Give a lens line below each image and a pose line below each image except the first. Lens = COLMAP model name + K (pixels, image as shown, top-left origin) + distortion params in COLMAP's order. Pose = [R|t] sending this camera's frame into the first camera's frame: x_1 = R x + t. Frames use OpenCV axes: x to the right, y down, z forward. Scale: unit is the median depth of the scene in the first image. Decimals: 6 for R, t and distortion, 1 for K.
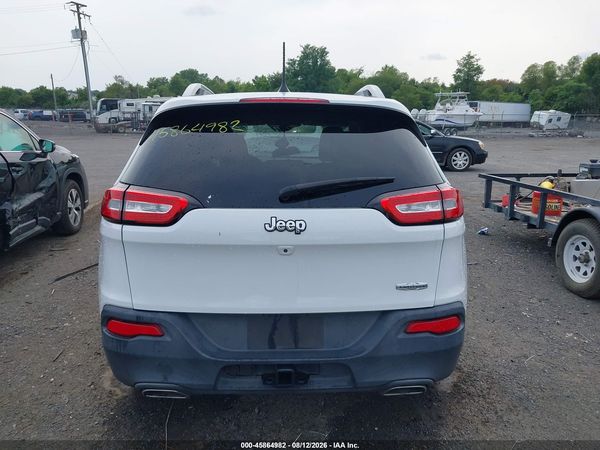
lens RADIAL K [[511.1, 0, 302.3], [0, 511.1, 225.0], [0, 0, 1]] dist [0.005827, -0.000830]
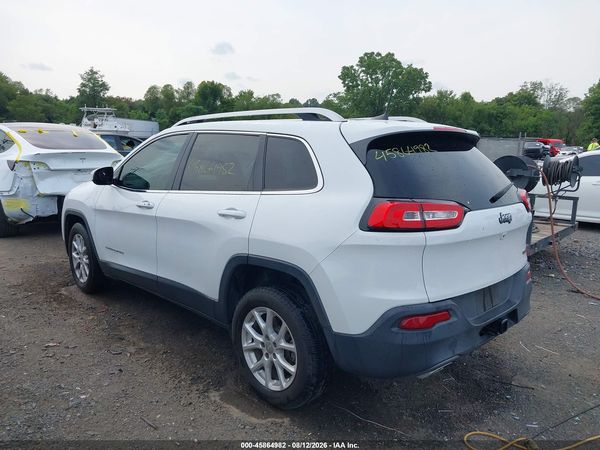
lens RADIAL K [[511.1, 0, 302.3], [0, 511.1, 225.0], [0, 0, 1]] dist [0.005827, -0.000830]
pose [[0.710278, -0.101395, 0.696580, -0.110690], [0.121473, 0.992381, 0.020591, -0.006015], [-0.693361, 0.069990, 0.717183, 0.028618]]
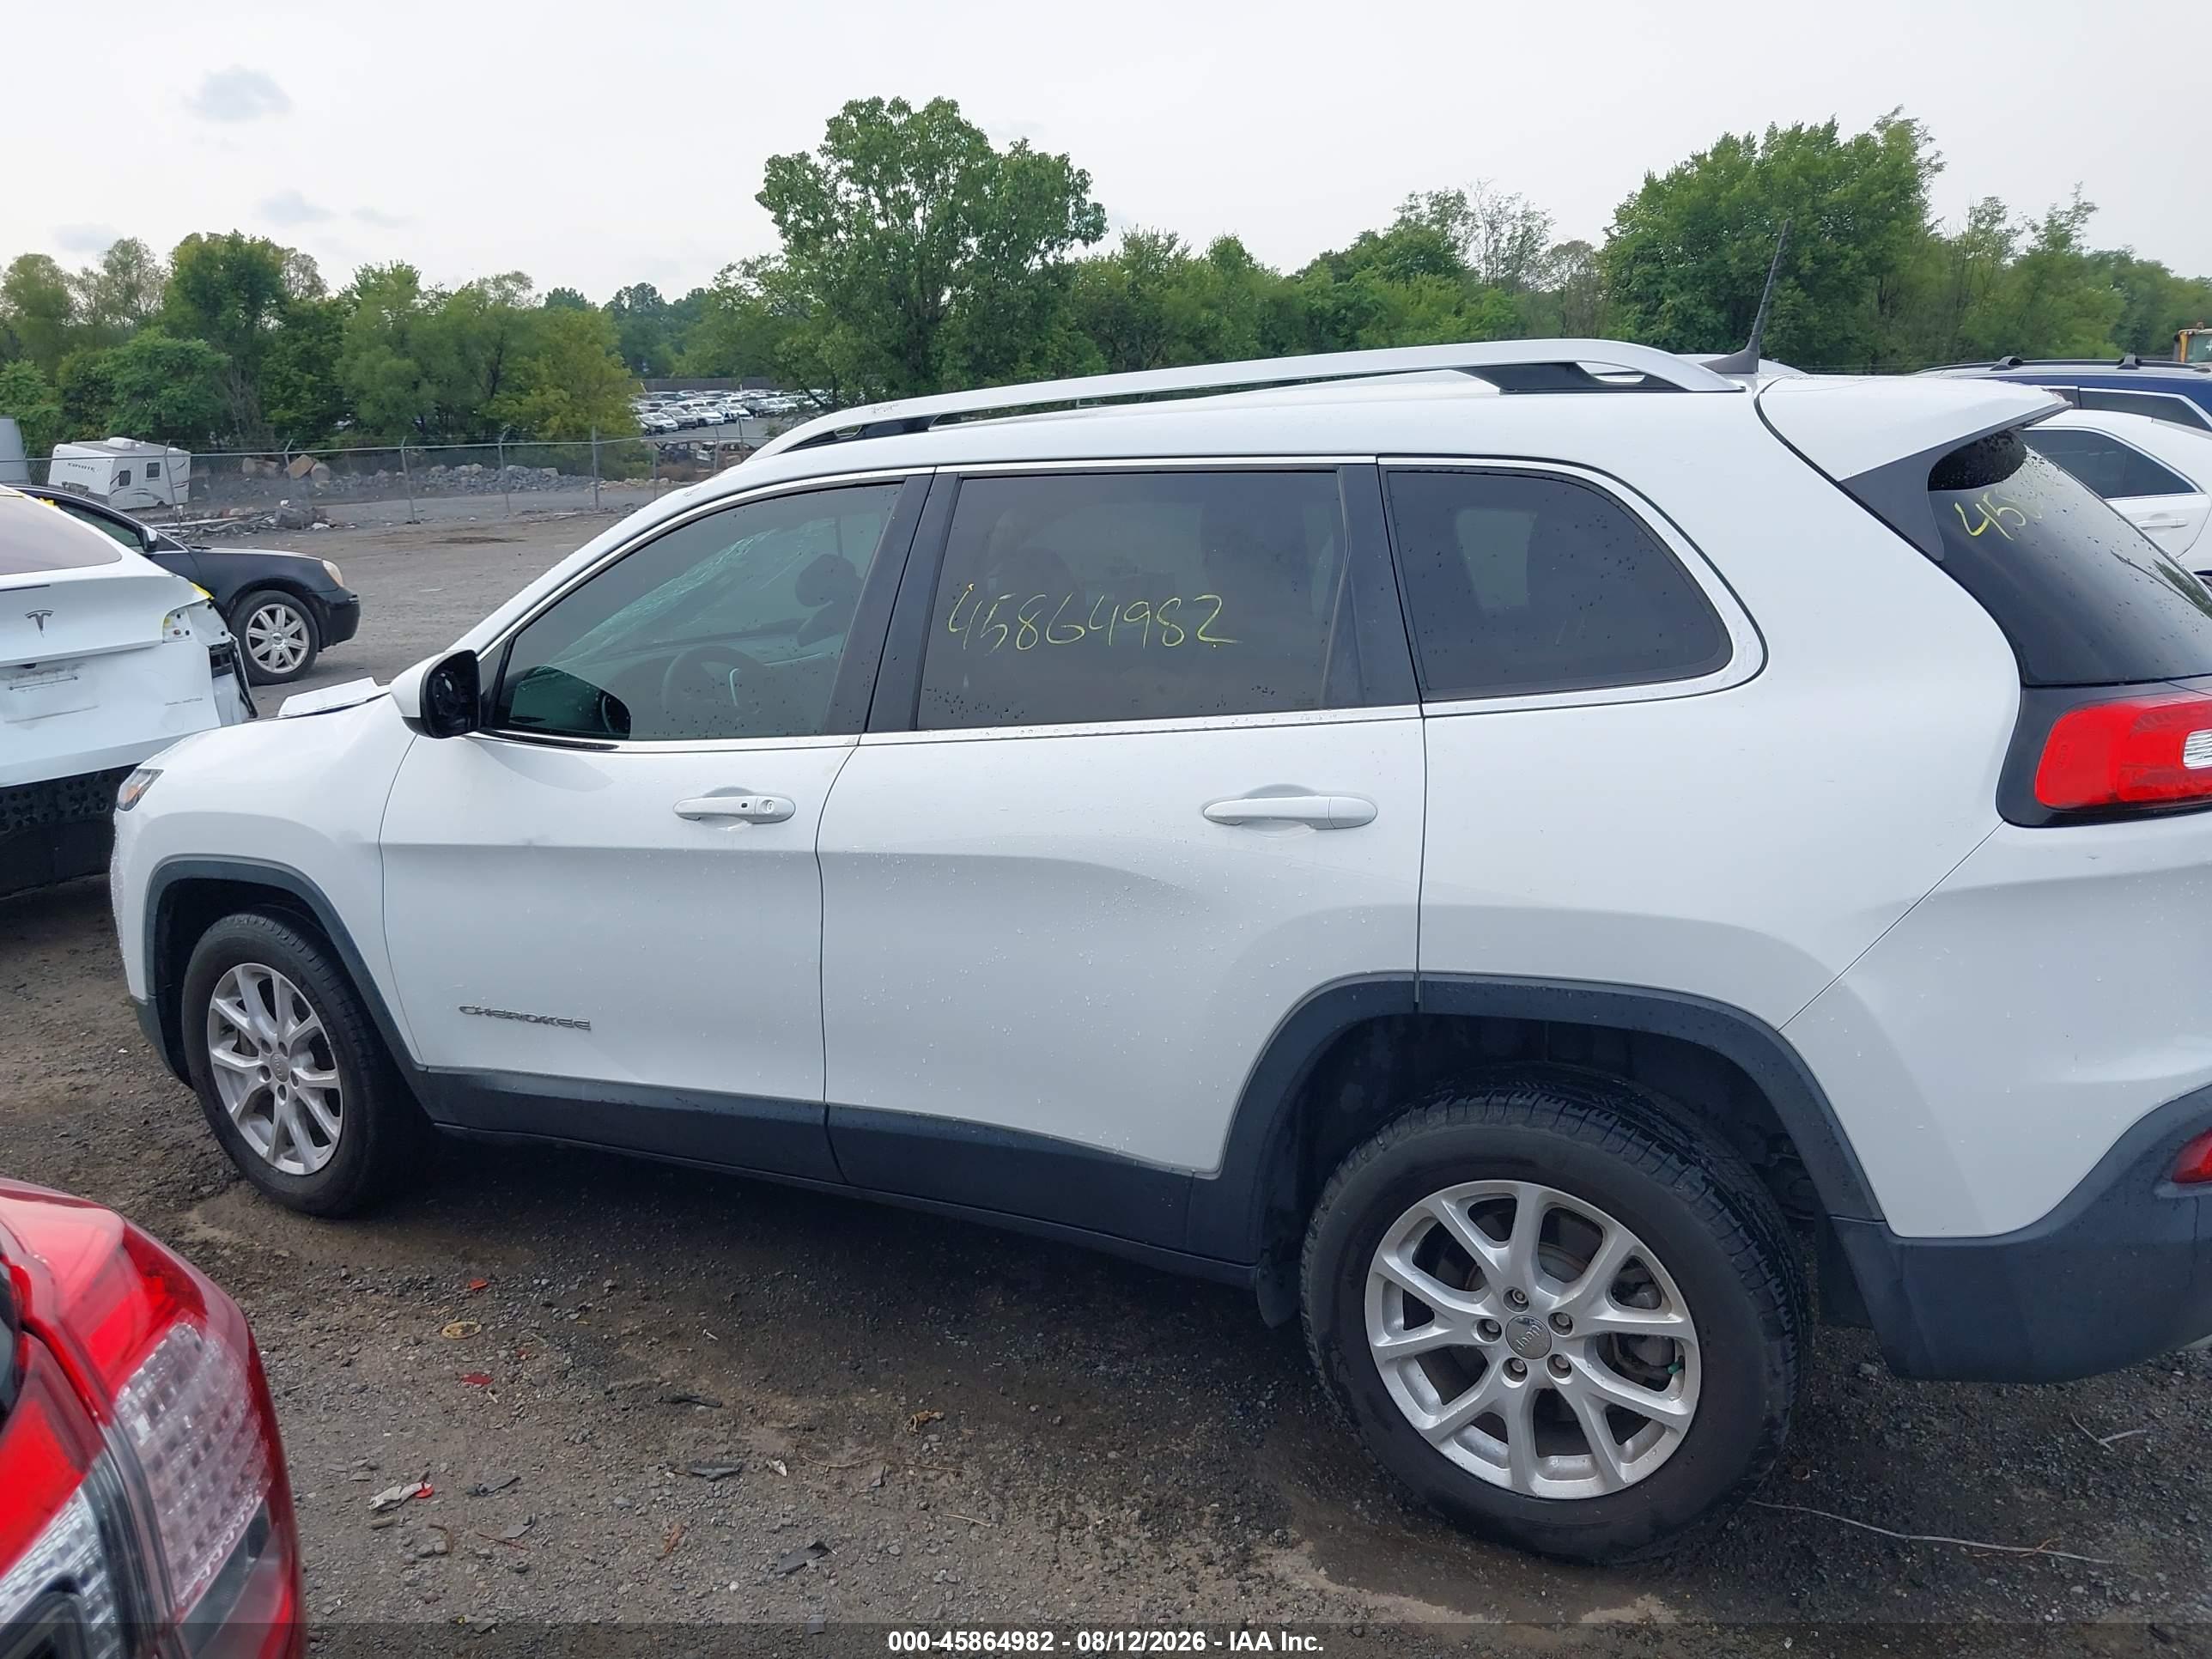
lens RADIAL K [[1884.4, 0, 1114.7], [0, 1884.4, 829.4], [0, 0, 1]] dist [0.005827, -0.000830]
pose [[0.483855, -0.206757, 0.850374, -0.130463], [0.220382, 0.969164, 0.110243, -0.019344], [-0.846945, 0.134066, 0.514500, 0.075057]]
